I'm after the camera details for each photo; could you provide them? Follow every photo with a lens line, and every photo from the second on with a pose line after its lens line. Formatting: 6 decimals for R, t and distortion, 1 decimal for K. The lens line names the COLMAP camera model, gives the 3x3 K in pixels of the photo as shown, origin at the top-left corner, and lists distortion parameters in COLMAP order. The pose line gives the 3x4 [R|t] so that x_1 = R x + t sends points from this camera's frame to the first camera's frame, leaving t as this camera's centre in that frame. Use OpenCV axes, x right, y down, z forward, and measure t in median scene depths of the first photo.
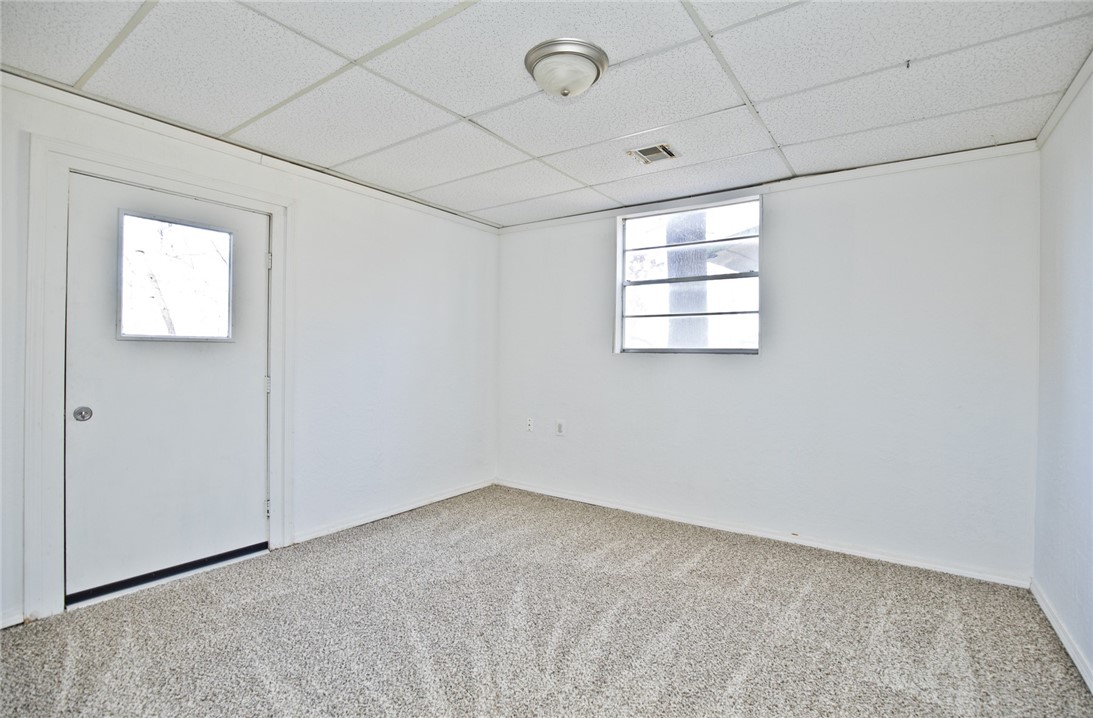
lens RADIAL K [[501.4, 0, 552.3], [0, 501.4, 354.0], [0, 0, 1]] dist [-0.031321, 0.004648]
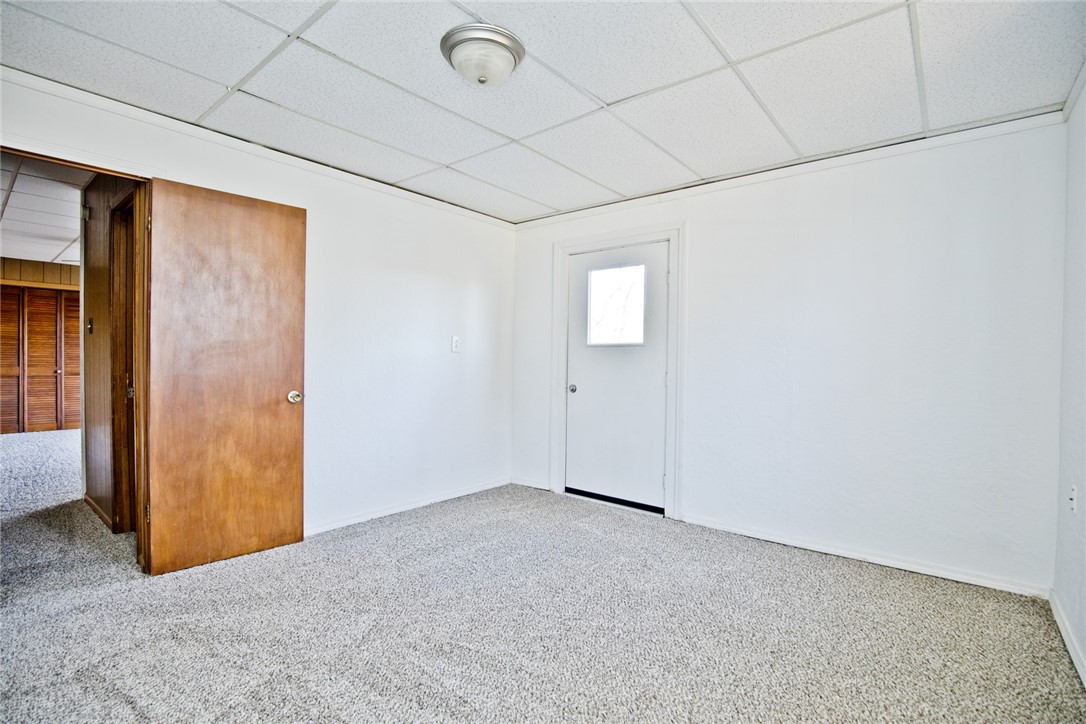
lens RADIAL K [[498.2, 0, 551.0], [0, 498.2, 364.6], [0, 0, 1]] dist [-0.031321, 0.004648]
pose [[-0.060418, -0.003377, -0.998167, 0.686850], [-0.011954, 0.999925, -0.002659, 0.032433], [0.998102, 0.011772, -0.060453, 0.821911]]
